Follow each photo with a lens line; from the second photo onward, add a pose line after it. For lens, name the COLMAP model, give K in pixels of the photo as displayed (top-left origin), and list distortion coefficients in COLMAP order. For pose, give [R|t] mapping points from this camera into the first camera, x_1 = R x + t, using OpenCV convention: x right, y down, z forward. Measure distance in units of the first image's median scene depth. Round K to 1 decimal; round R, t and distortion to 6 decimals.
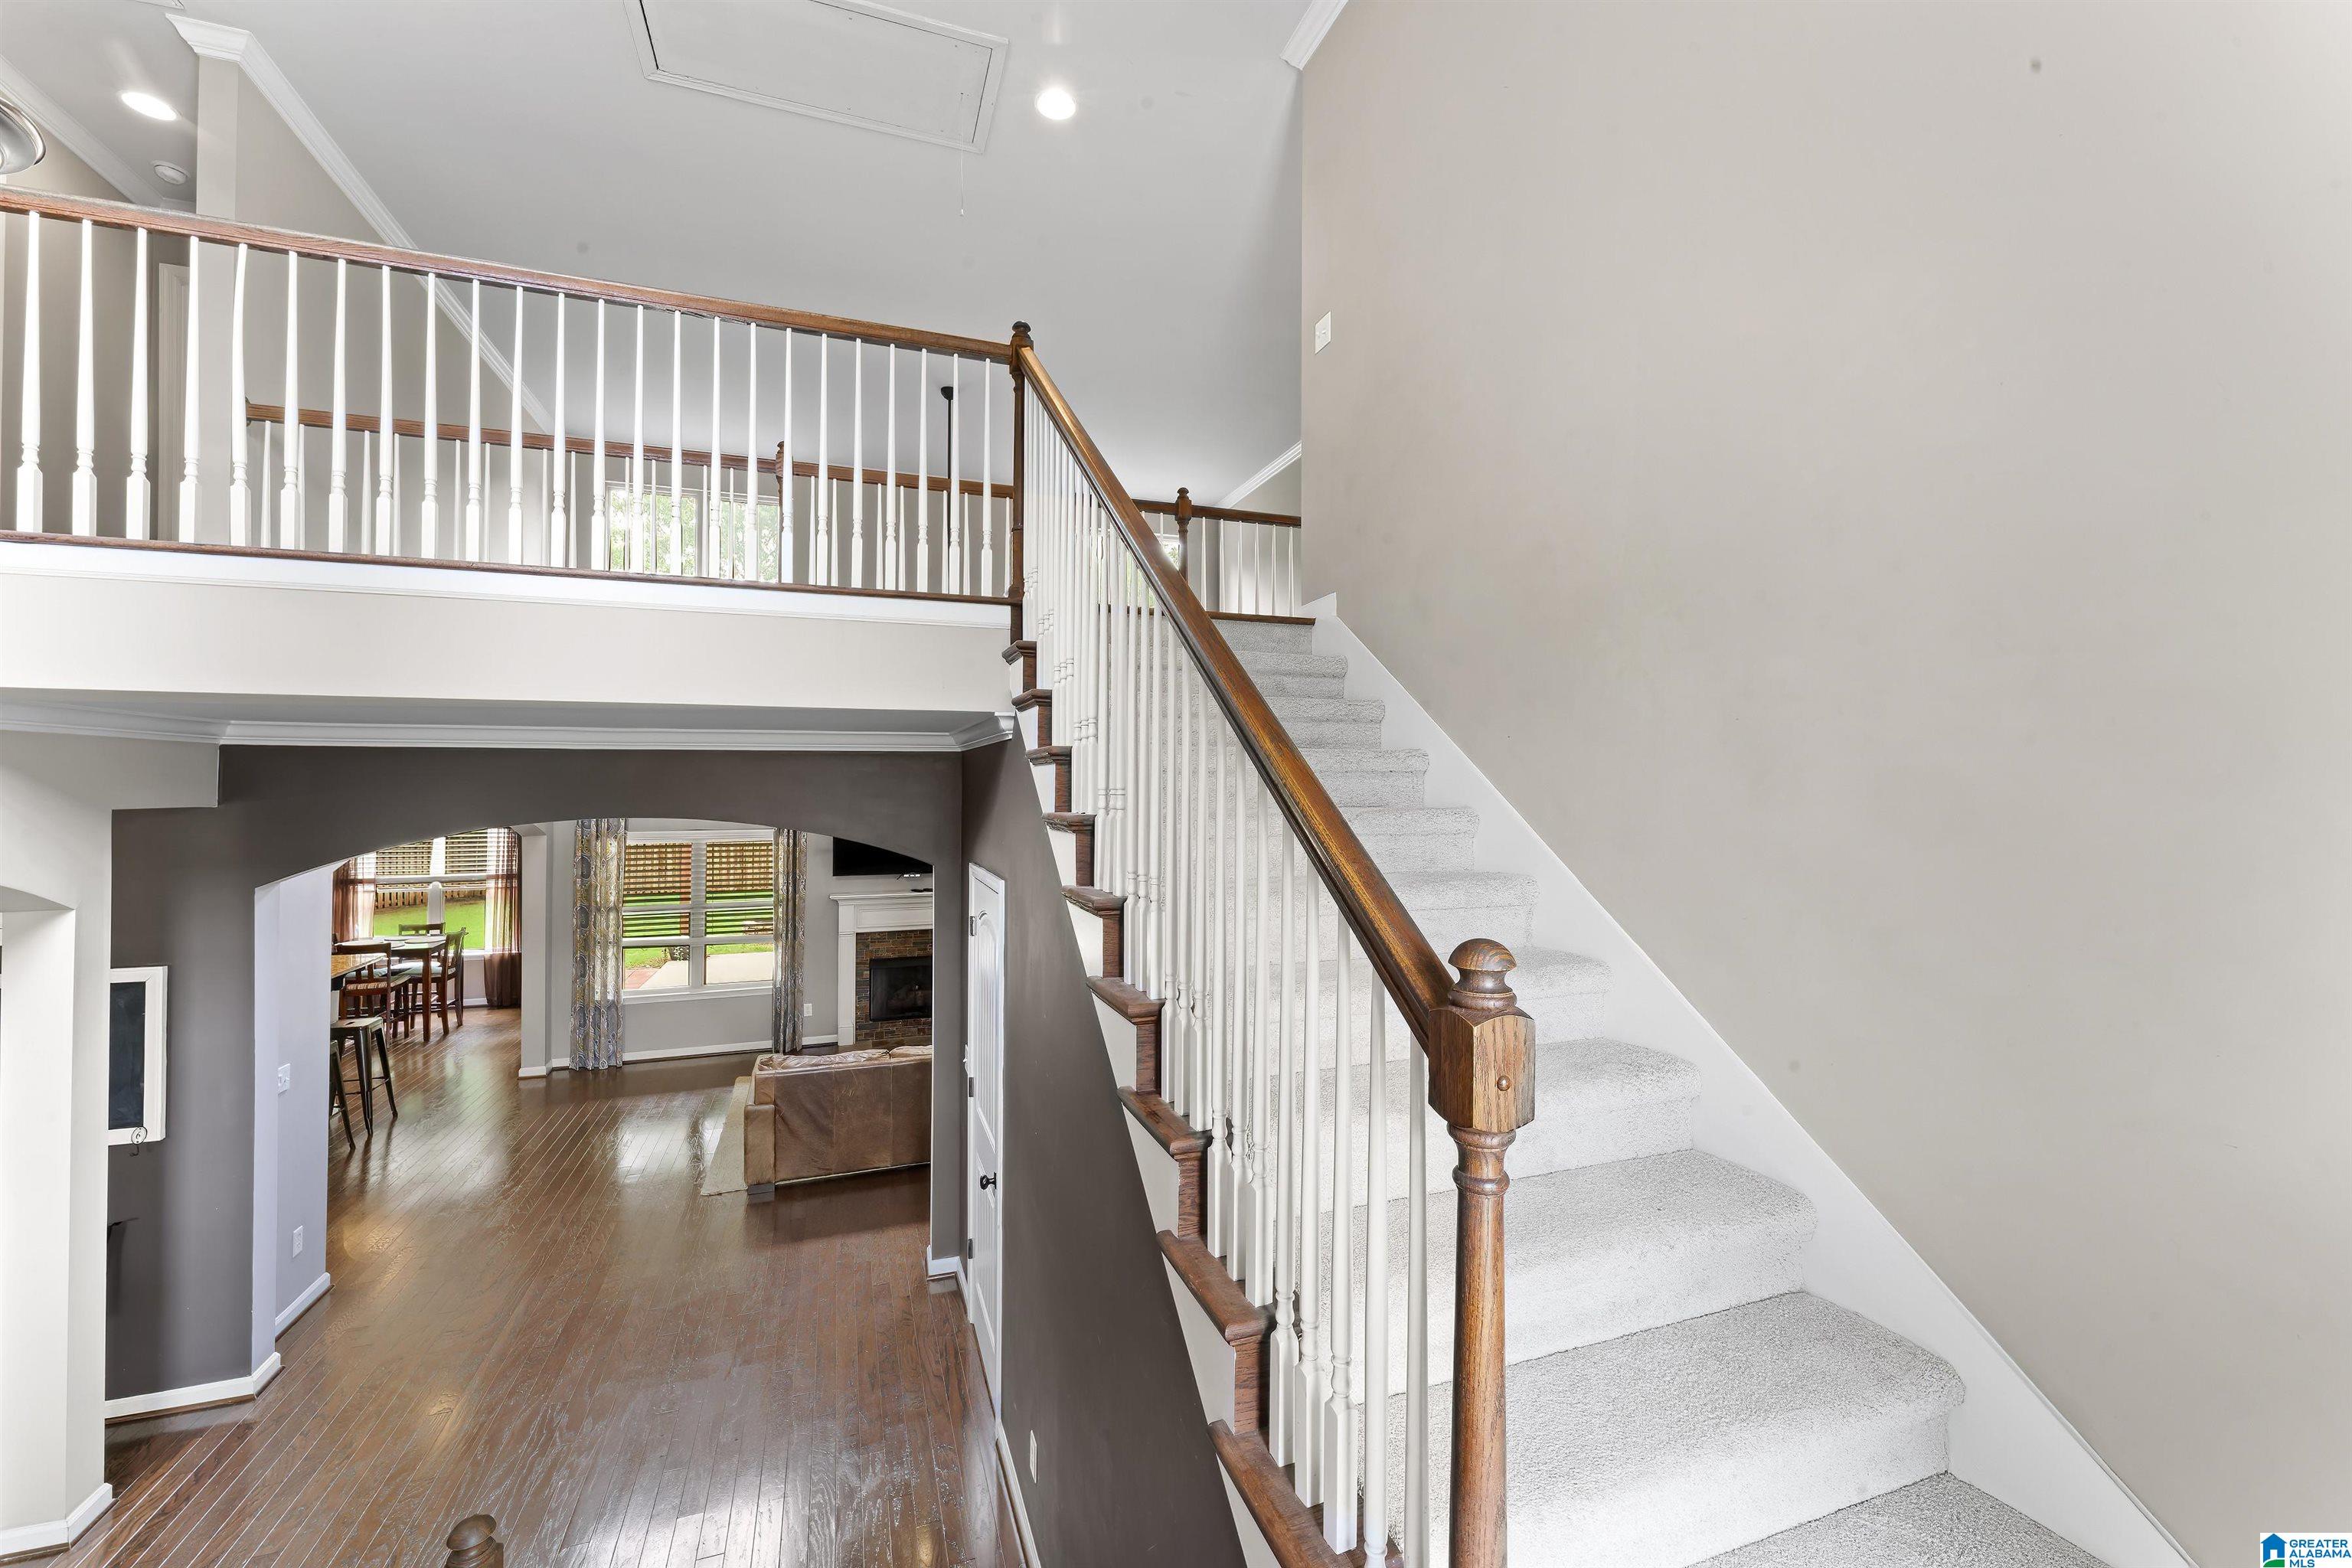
lens RADIAL K [[941.8, 0, 1176.0], [0, 941.8, 784.0], [0, 0, 1]] dist [-0.000822, -0.000224]
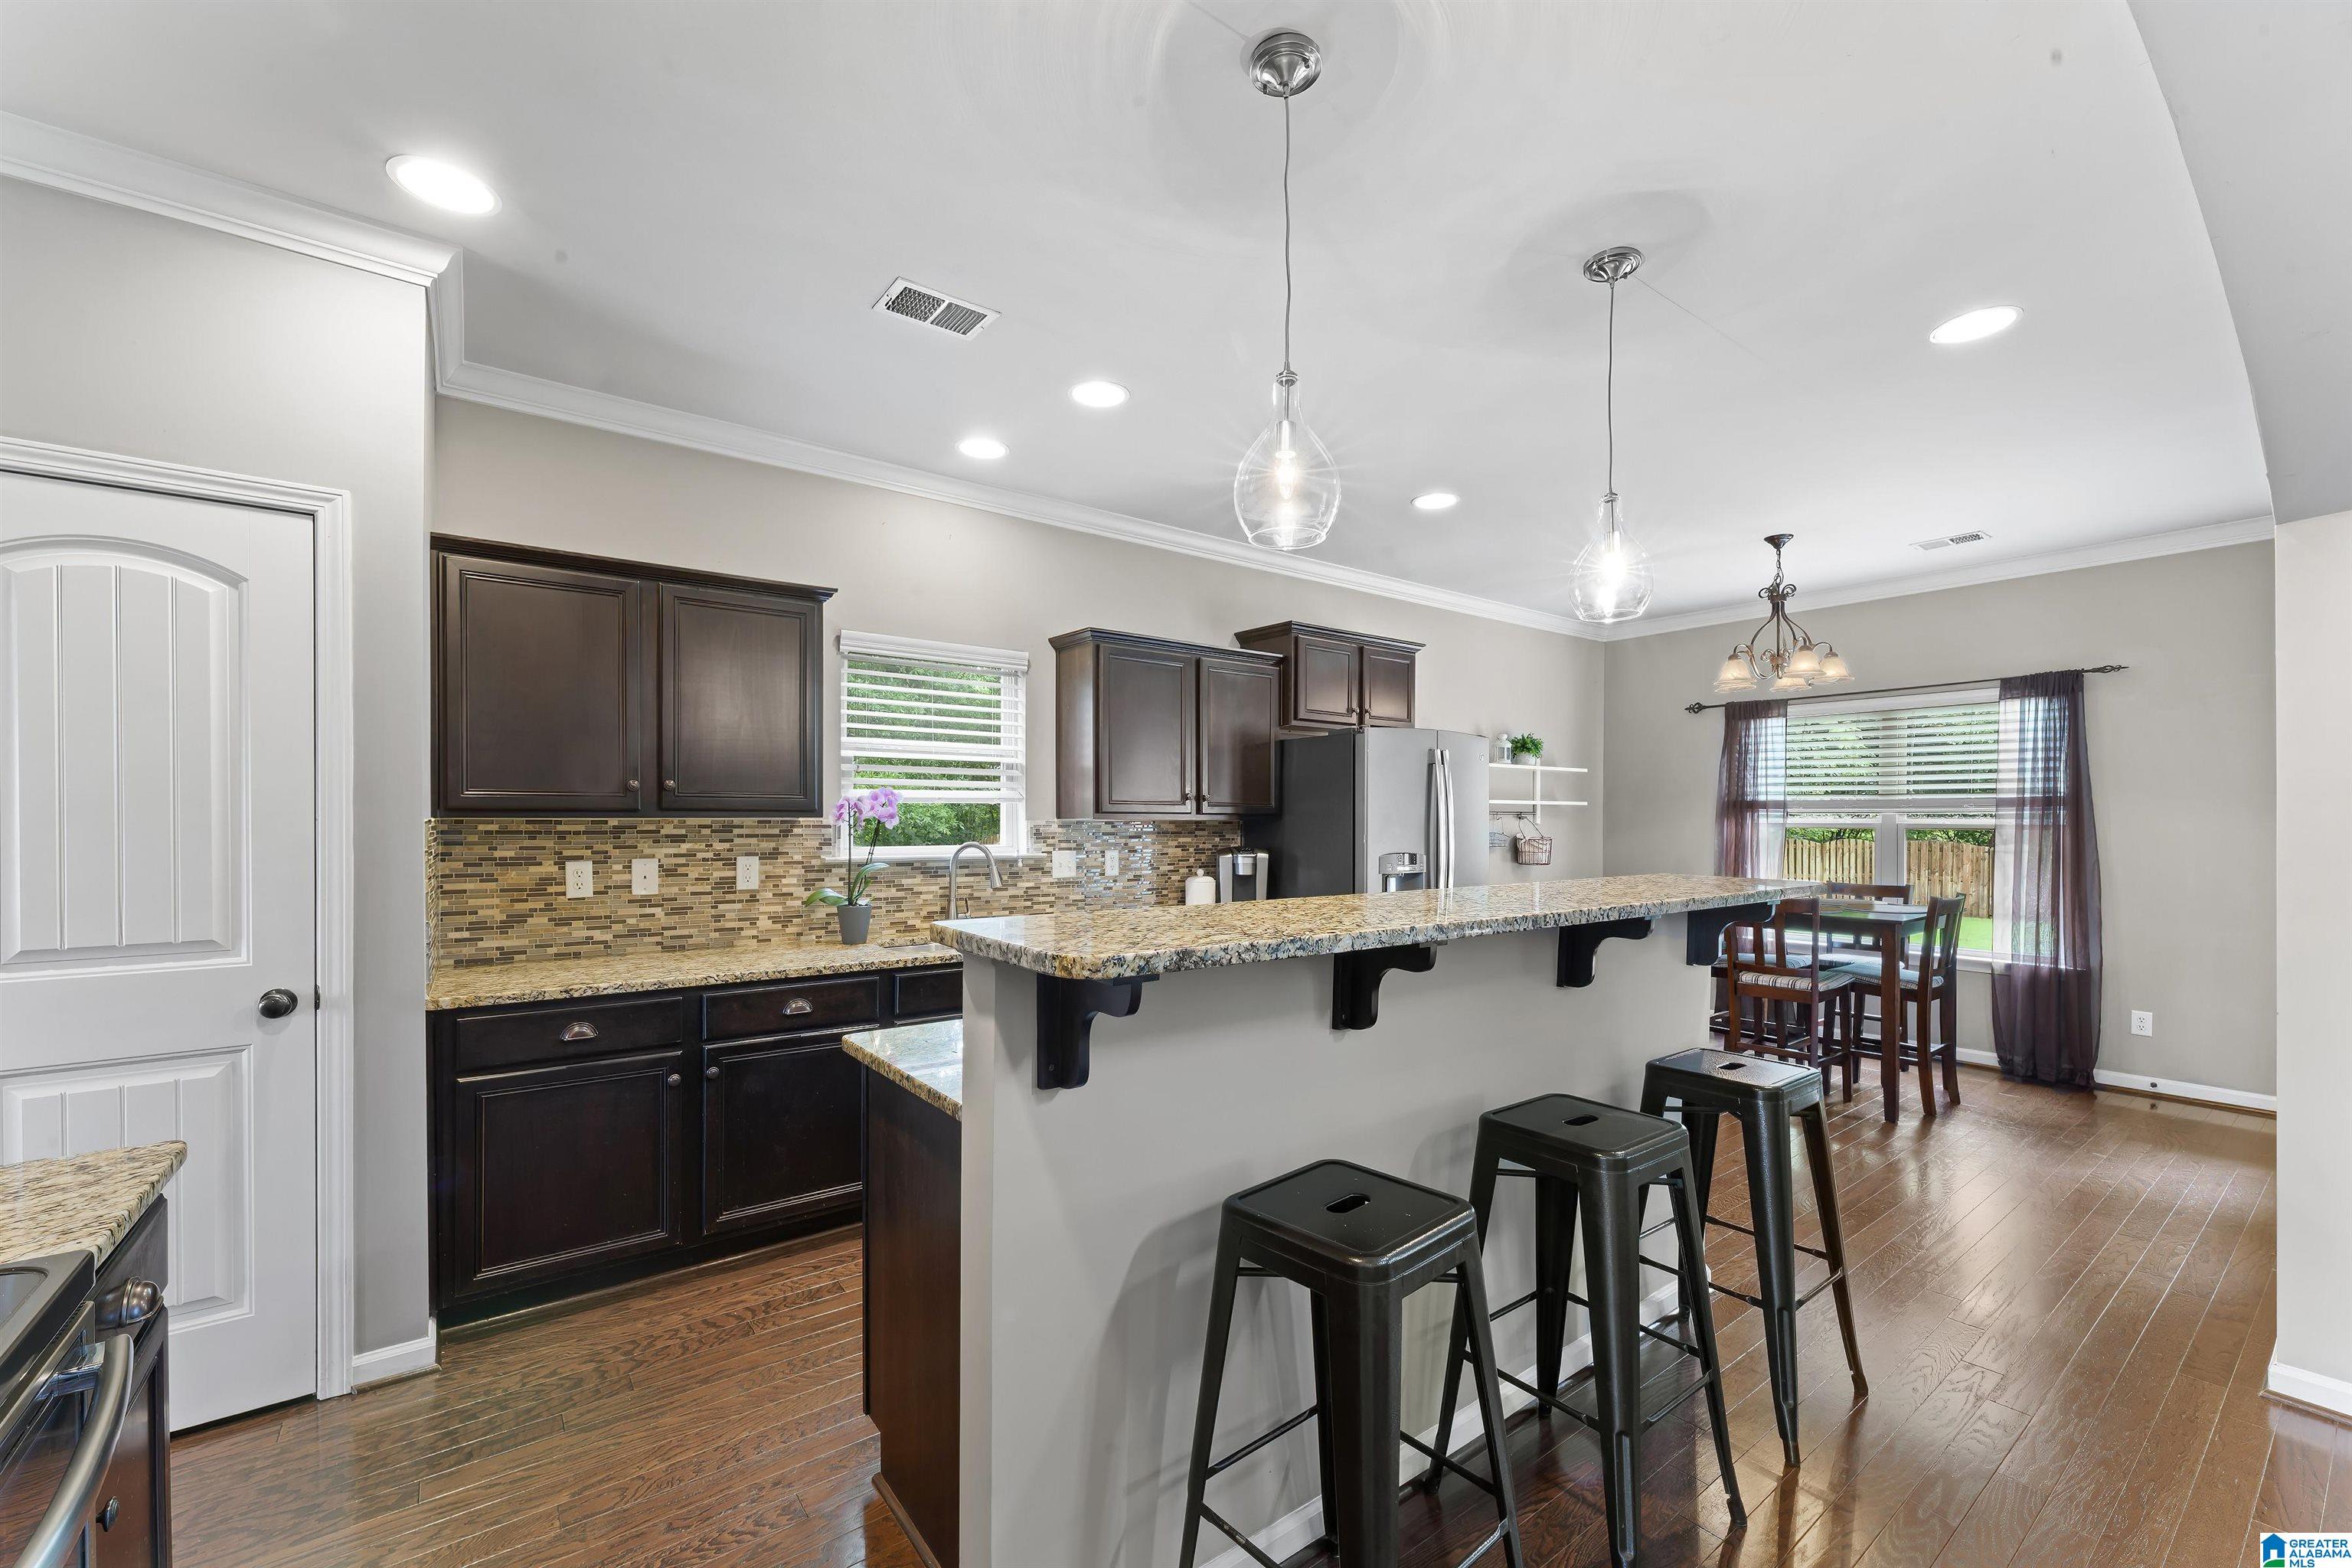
lens RADIAL K [[939.4, 0, 1177.6], [0, 939.4, 822.9], [0, 0, 1]] dist [-0.000585, -0.000283]
pose [[0.293361, 0.002451, -0.955998, -0.472022], [0.003798, 0.999986, 0.003730, 0.126463], [0.955994, -0.004725, 0.293348, 0.546090]]
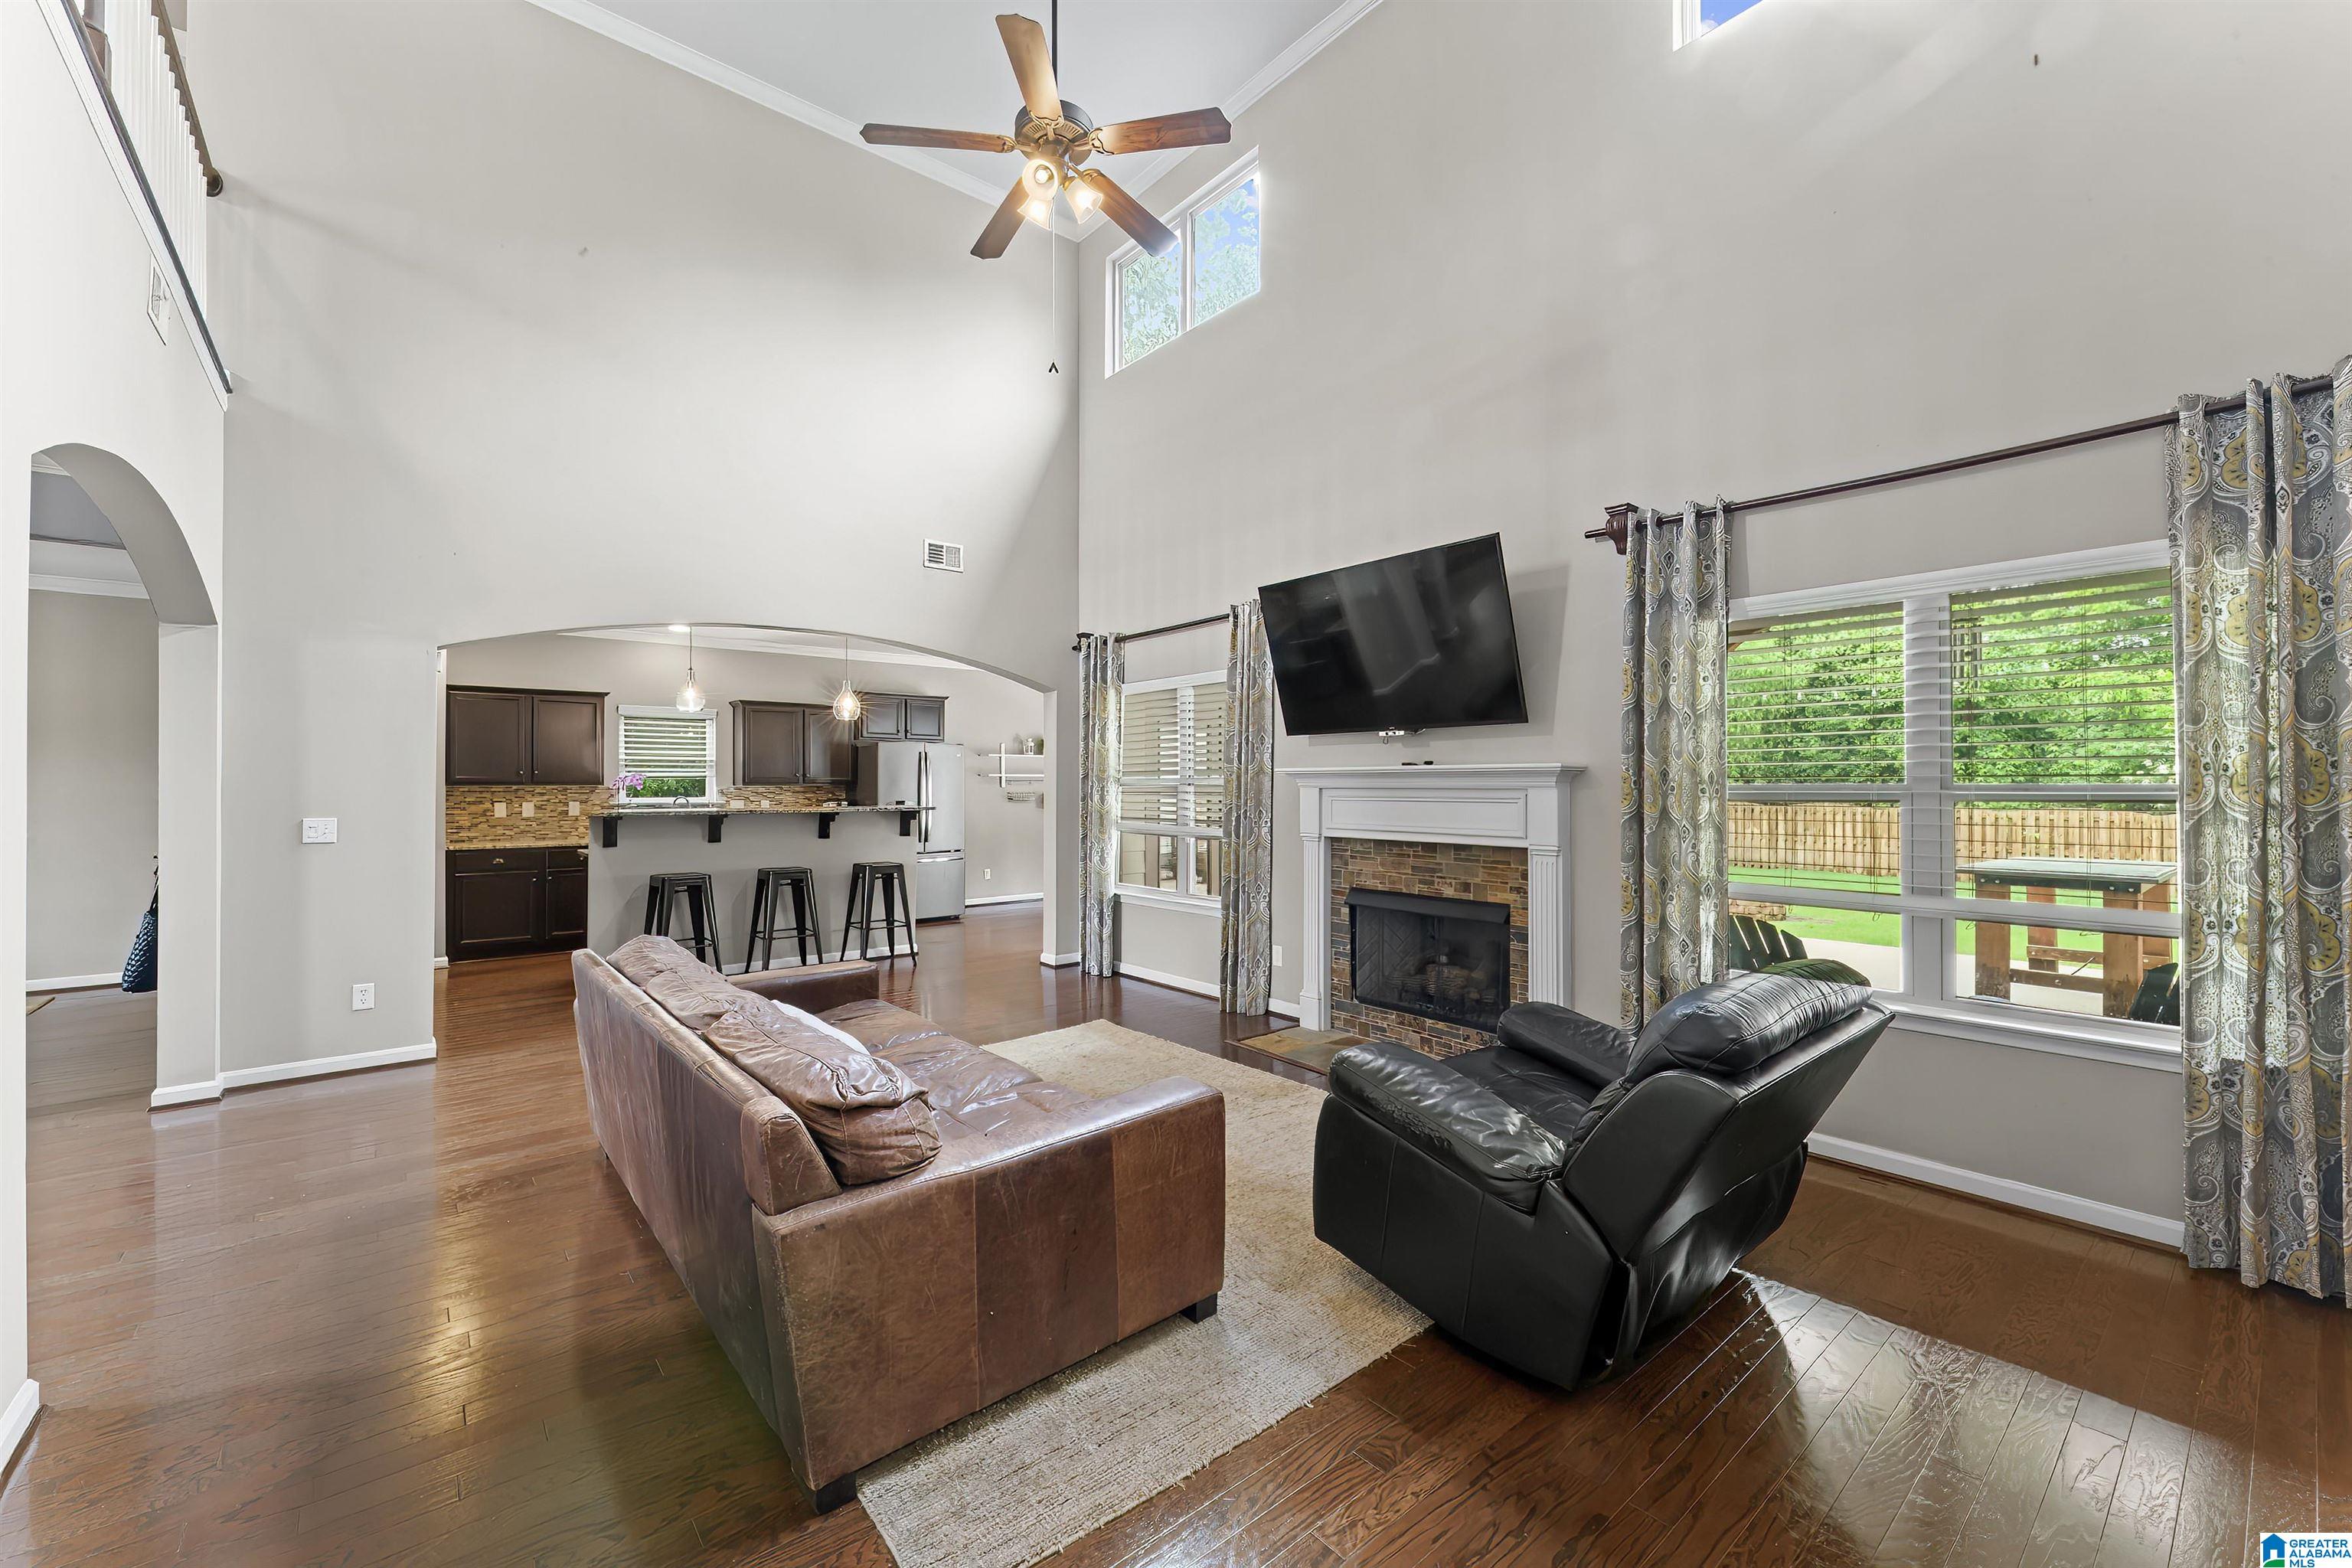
lens RADIAL K [[931.1, 0, 1187.4], [0, 931.1, 774.9], [0, 0, 1]] dist [-0.005616, -0.000309]
pose [[0.345780, -0.012411, -0.938234, 0.165479], [0.007479, 0.999917, -0.010471, 0.128977], [0.938286, -0.003396, 0.345844, 0.738453]]
